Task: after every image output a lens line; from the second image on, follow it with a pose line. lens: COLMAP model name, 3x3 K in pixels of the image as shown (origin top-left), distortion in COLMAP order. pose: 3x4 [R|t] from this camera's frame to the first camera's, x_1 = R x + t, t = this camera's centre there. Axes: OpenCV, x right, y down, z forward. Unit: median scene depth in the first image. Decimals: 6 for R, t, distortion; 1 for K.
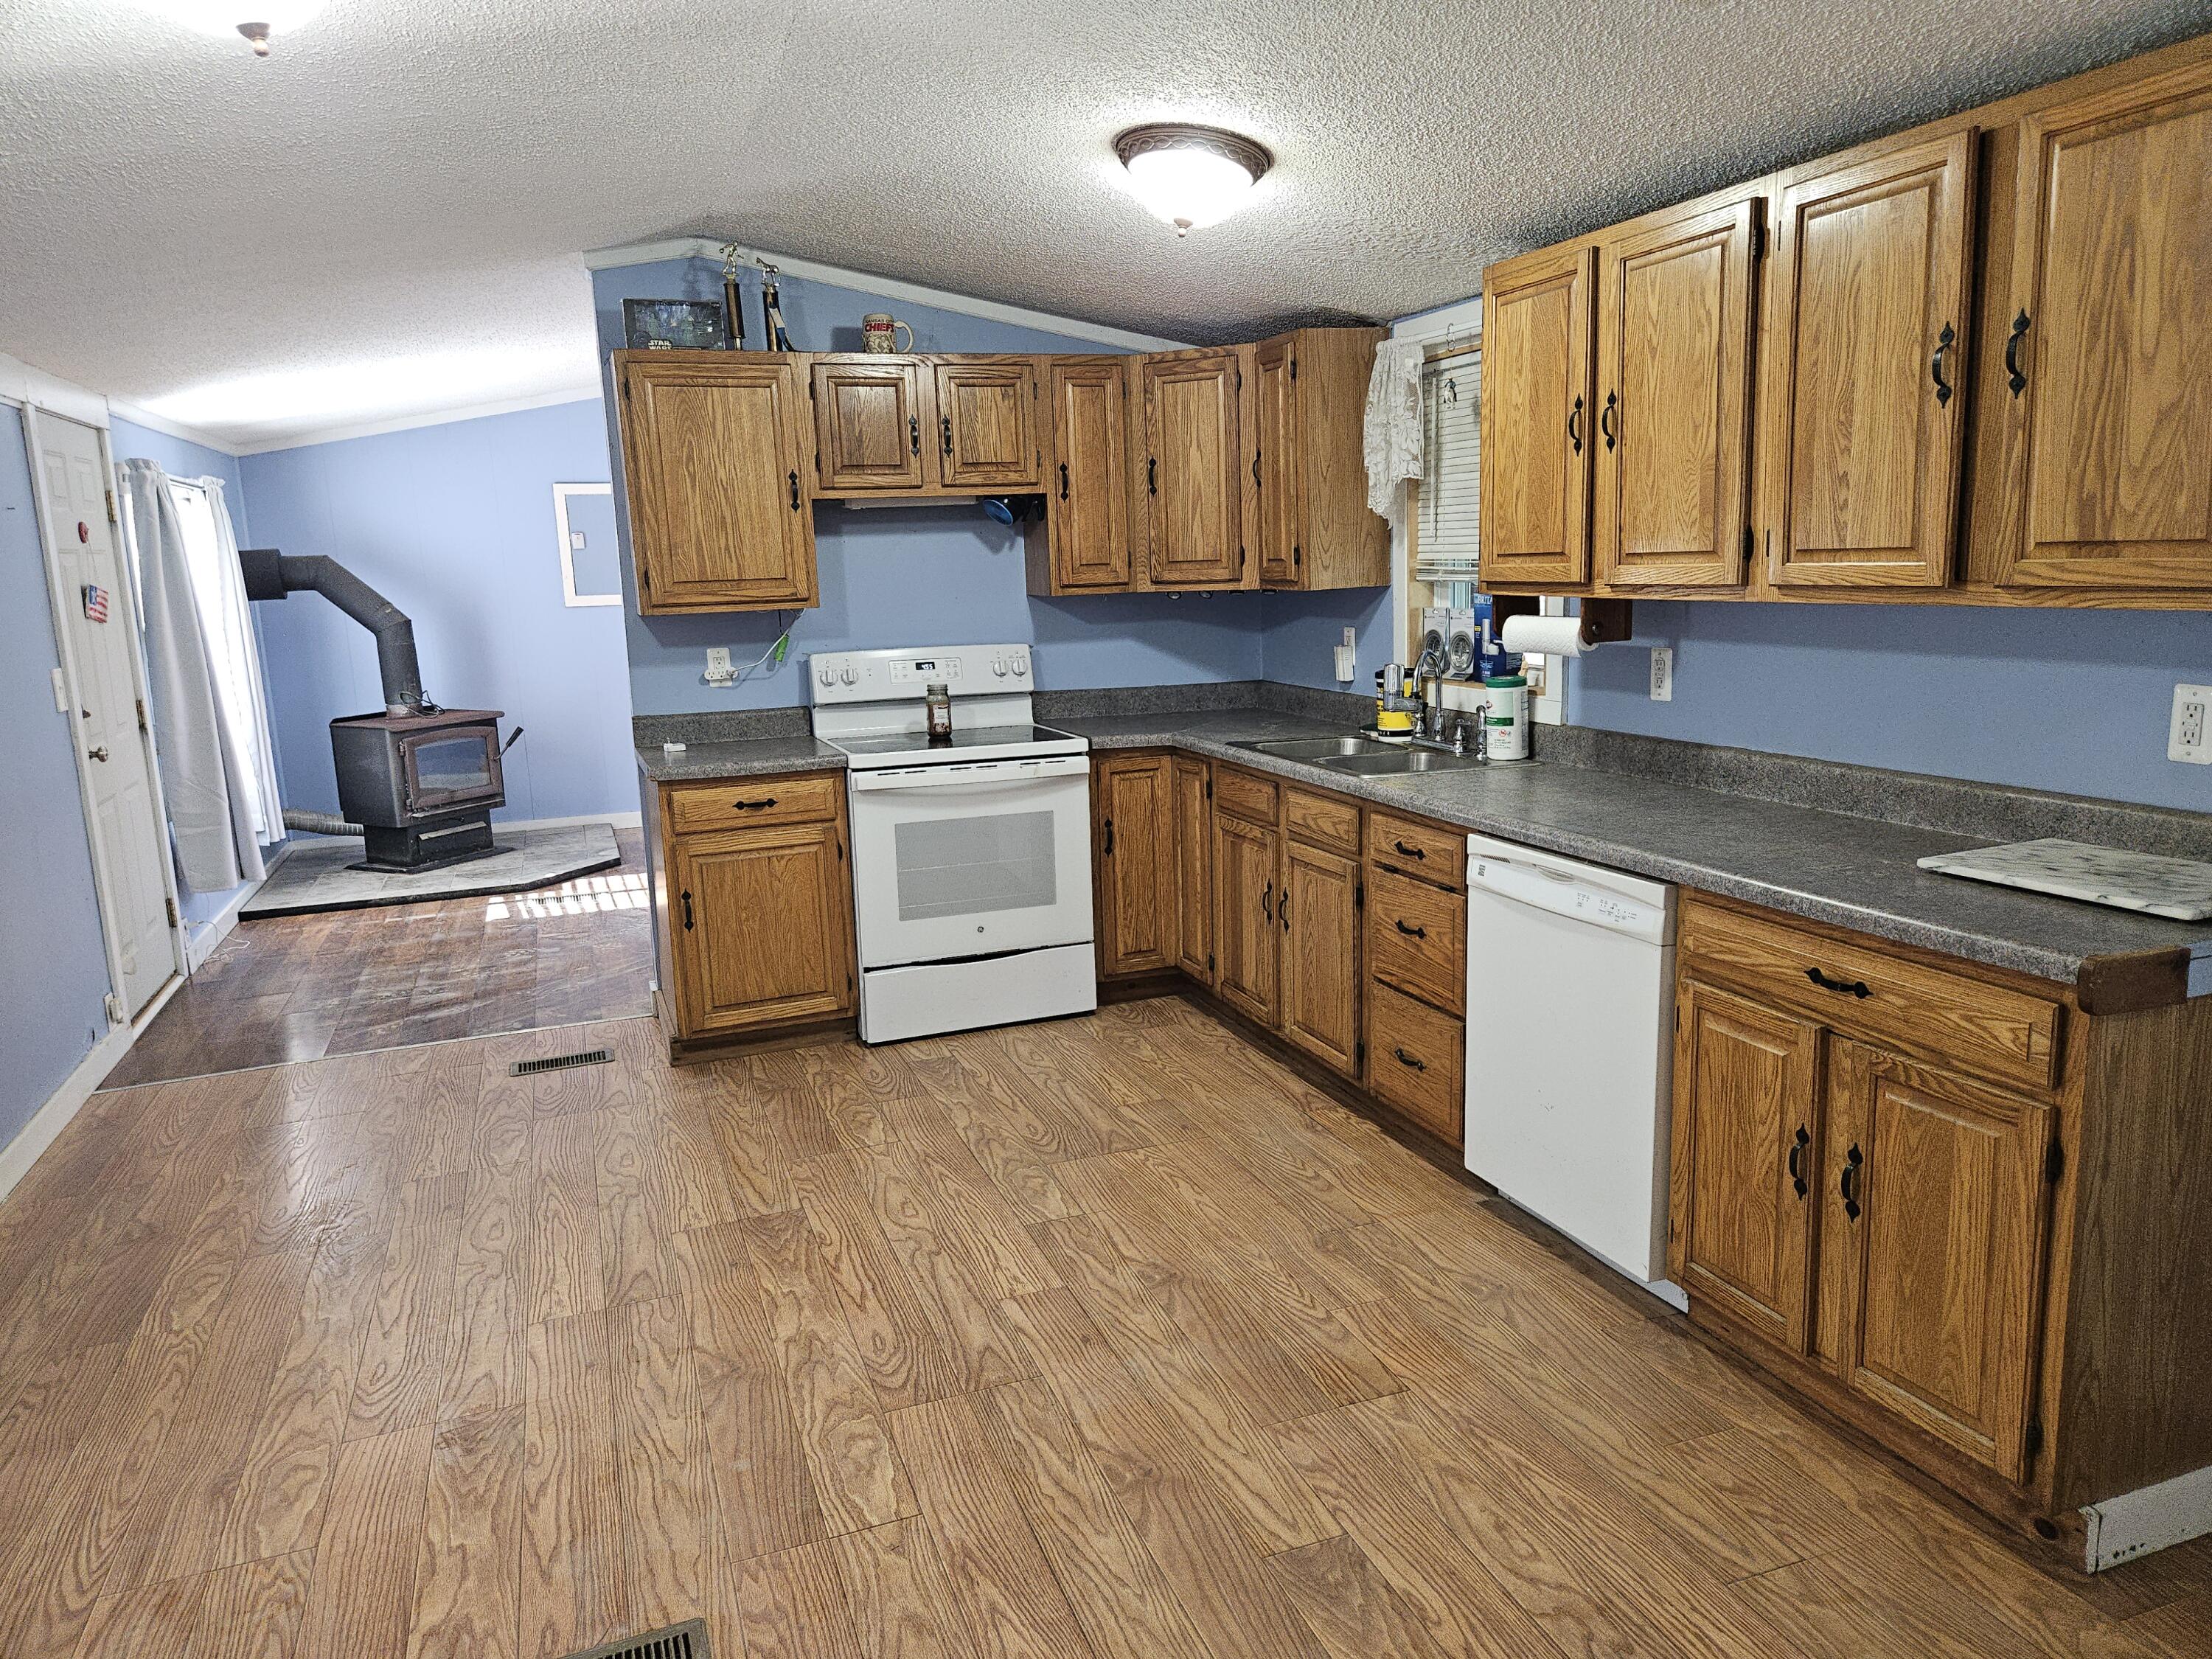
lens RADIAL K [[1481.7, 0, 1106.0], [0, 1481.7, 829.5], [0, 0, 1]] dist [0.091691, -0.088125]
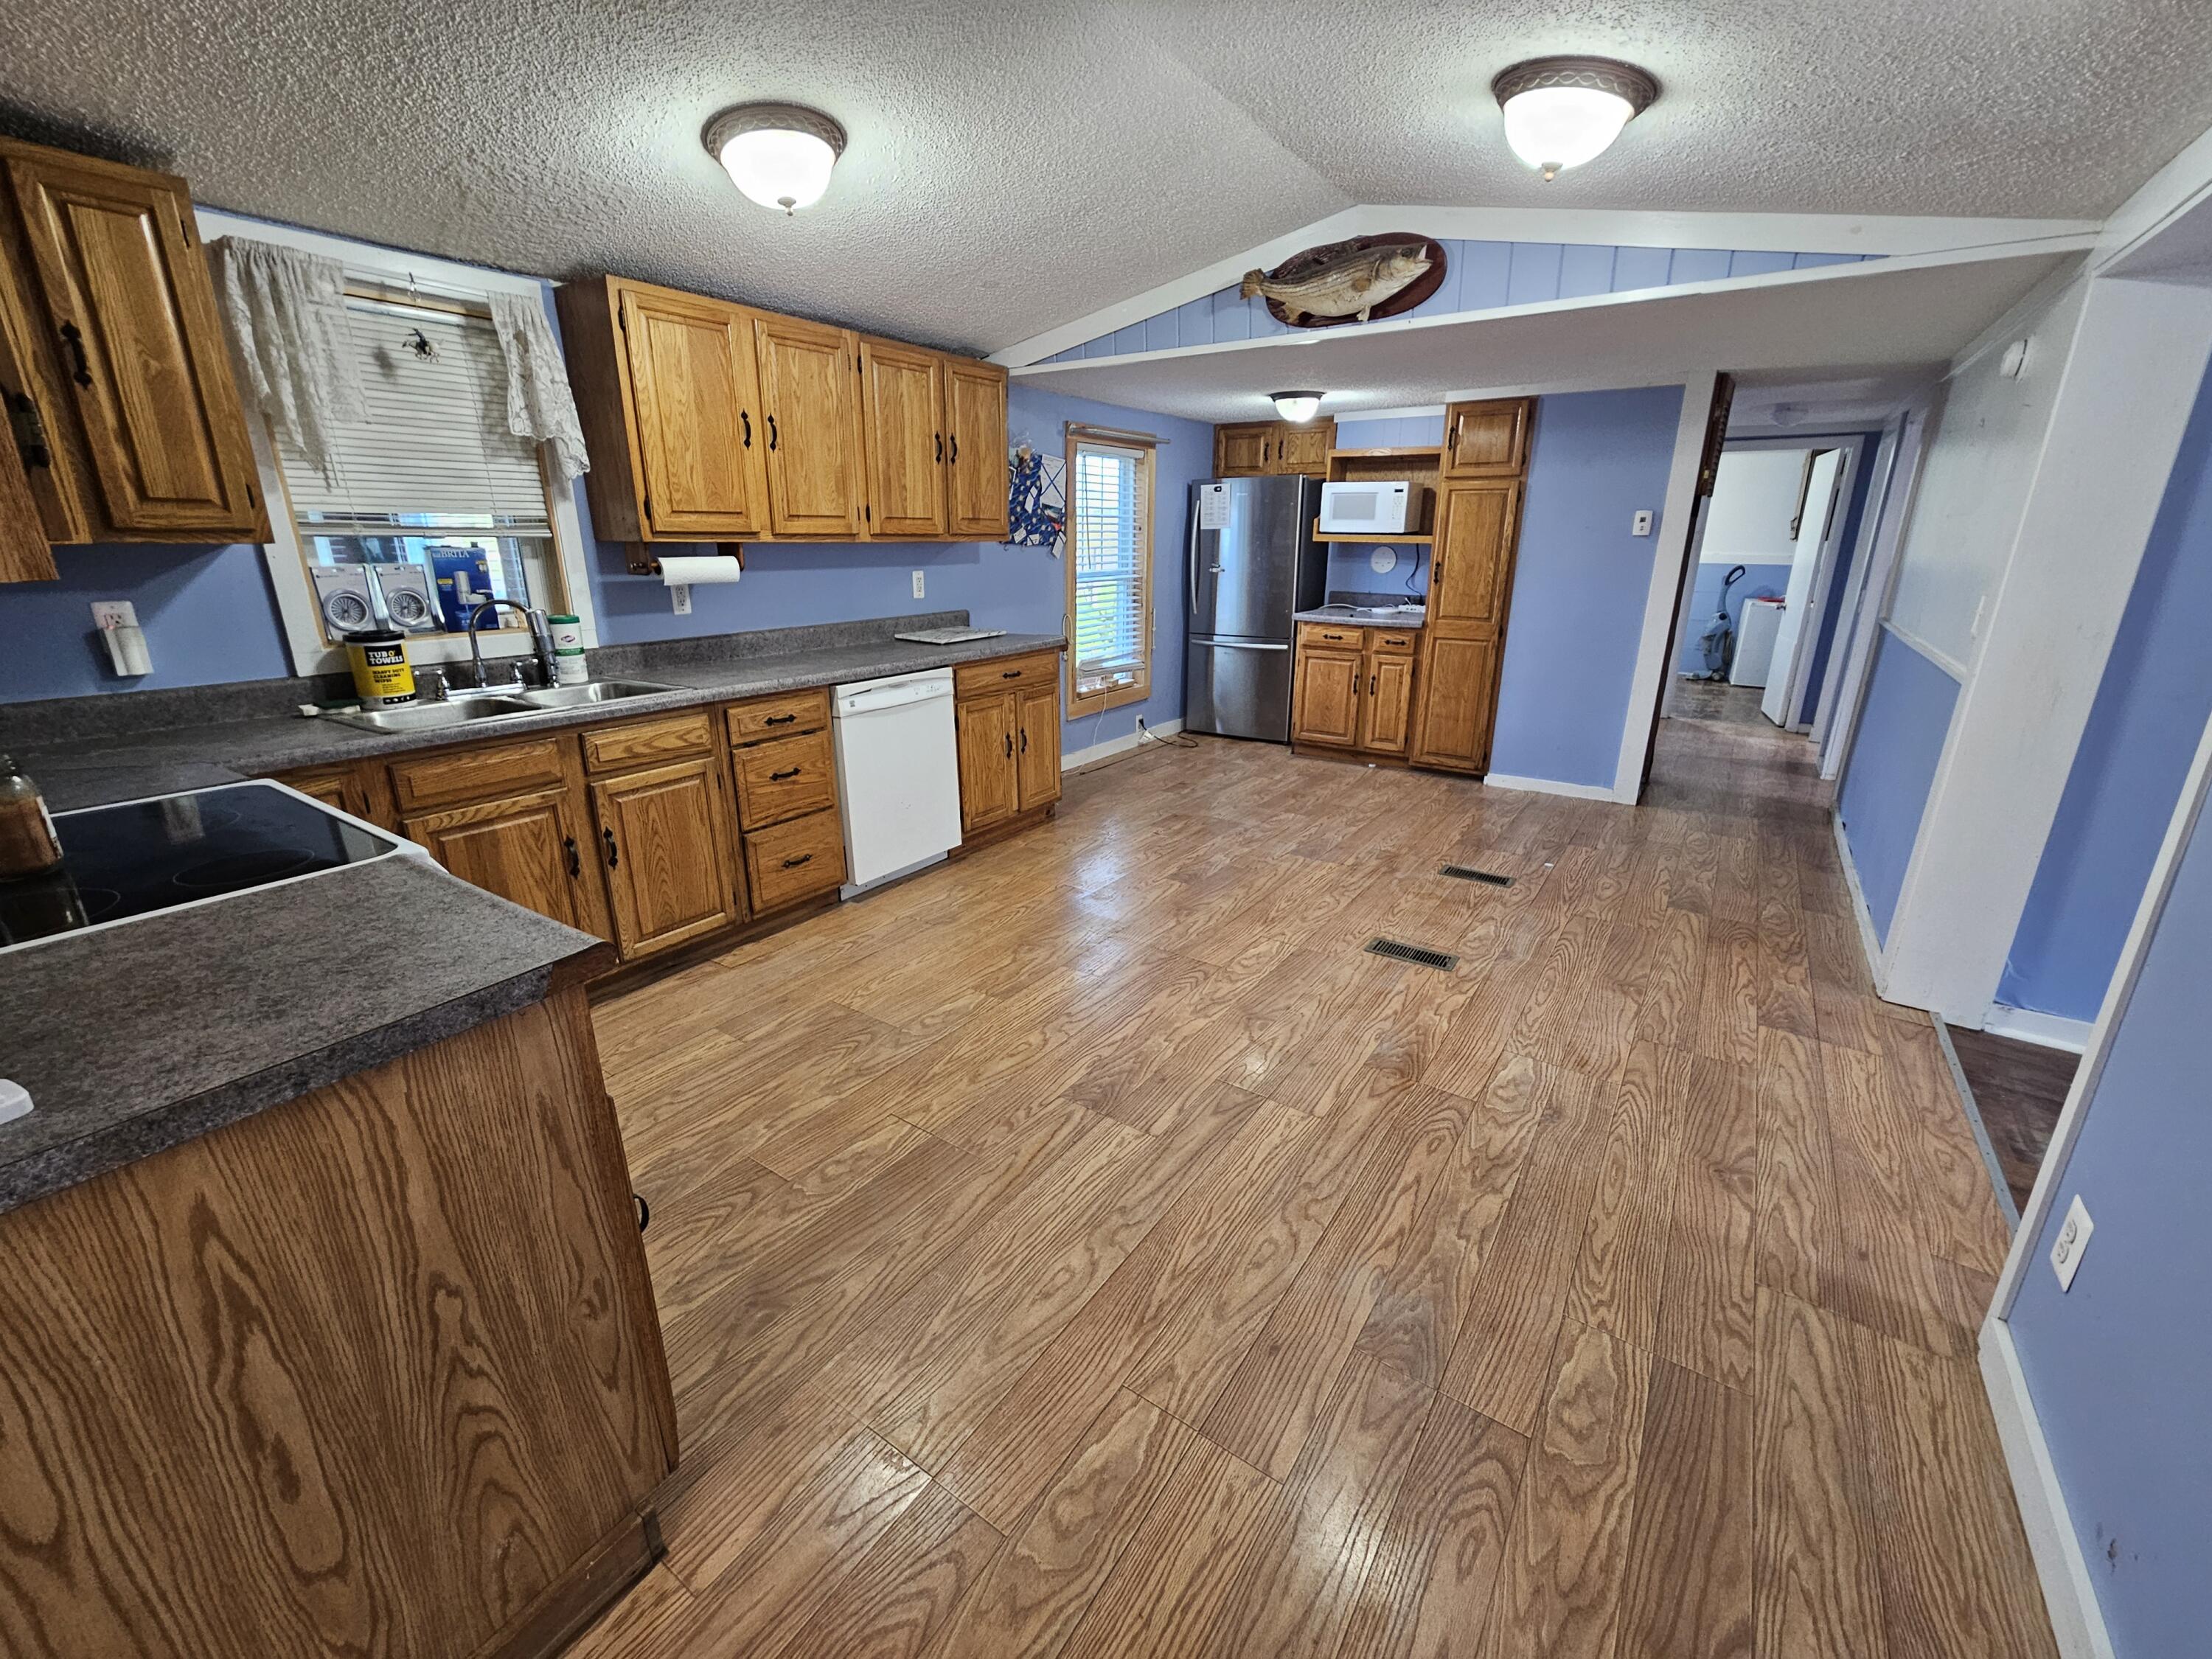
lens RADIAL K [[914.1, 0, 1104.5], [0, 914.1, 822.6], [0, 0, 1]] dist [-0.002620, -0.000304]
pose [[-0.577298, -0.215697, 0.787529, -0.691339], [0.164527, 0.913969, 0.370934, -0.170160], [-0.799786, 0.343709, -0.492144, 1.205890]]
